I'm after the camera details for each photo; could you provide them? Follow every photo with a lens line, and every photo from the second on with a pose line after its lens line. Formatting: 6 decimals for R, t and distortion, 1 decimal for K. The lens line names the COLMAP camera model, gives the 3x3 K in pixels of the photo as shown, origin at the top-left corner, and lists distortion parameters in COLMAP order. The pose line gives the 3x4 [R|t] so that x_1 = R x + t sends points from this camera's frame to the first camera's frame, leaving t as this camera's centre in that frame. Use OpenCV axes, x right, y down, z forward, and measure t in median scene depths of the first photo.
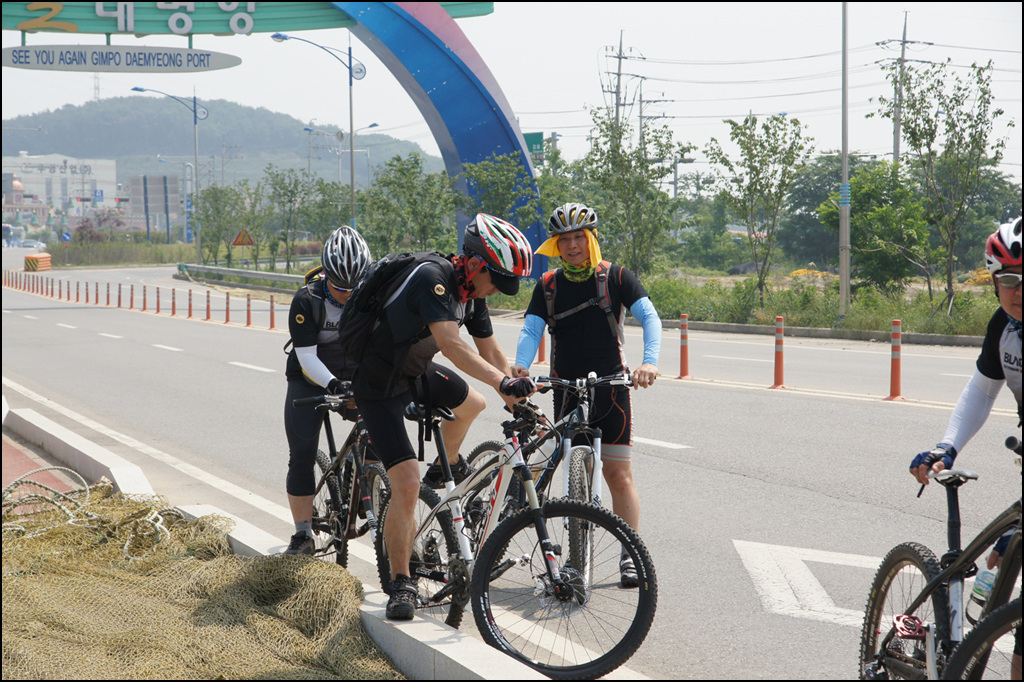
lens RADIAL K [[2352.2, 0, 523.6], [0, 2352.2, 367.3], [0, 0, 1]] dist [0.162581, 0.000000]
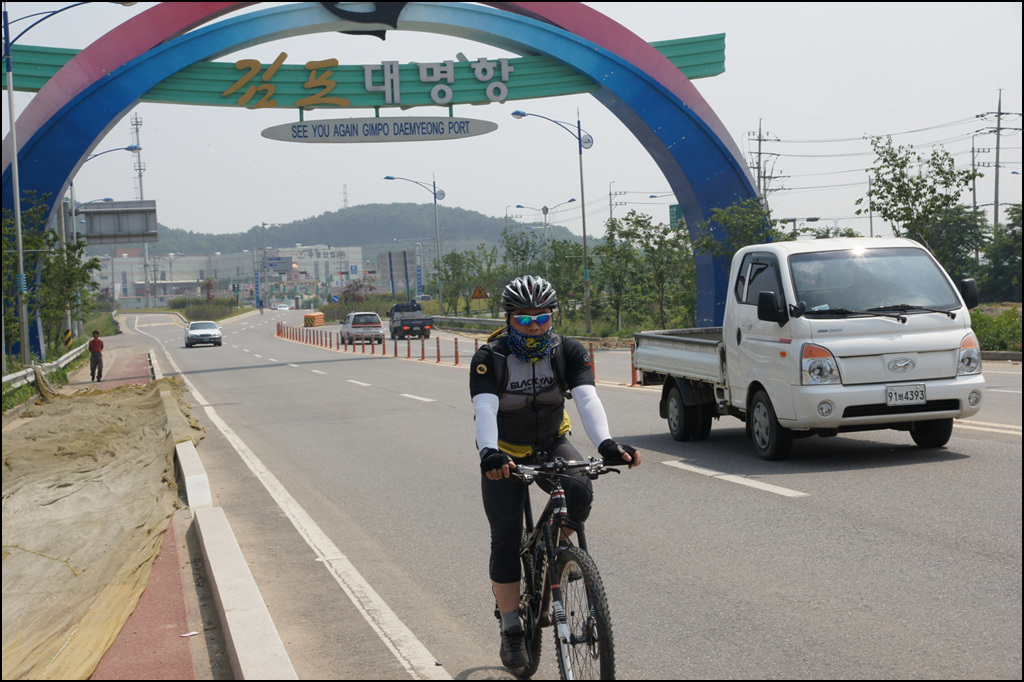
lens RADIAL K [[1773.7, 0, 538.9], [0, 1773.7, 335.0], [0, 0, 1]] dist [0.089137, 0.000000]
pose [[0.996442, -0.038079, -0.075188, -0.041184], [0.035851, 0.998884, -0.030759, -0.007484], [0.076276, 0.027954, 0.996695, 0.183107]]
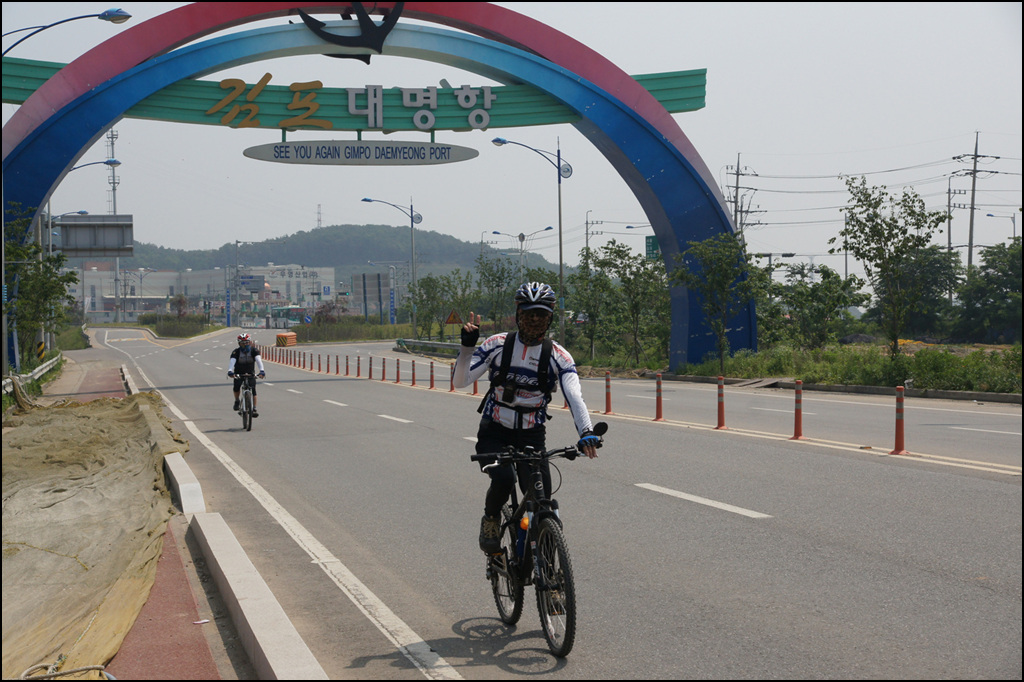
lens RADIAL K [[1773.7, 0, 536.4], [0, 1773.7, 385.6], [0, 0, 1]] dist [0.089137, 0.000000]
pose [[0.998127, -0.006507, -0.060825, -0.041619], [0.005458, 0.999834, -0.017400, -0.006994], [0.060928, 0.017035, 0.997997, 0.174179]]
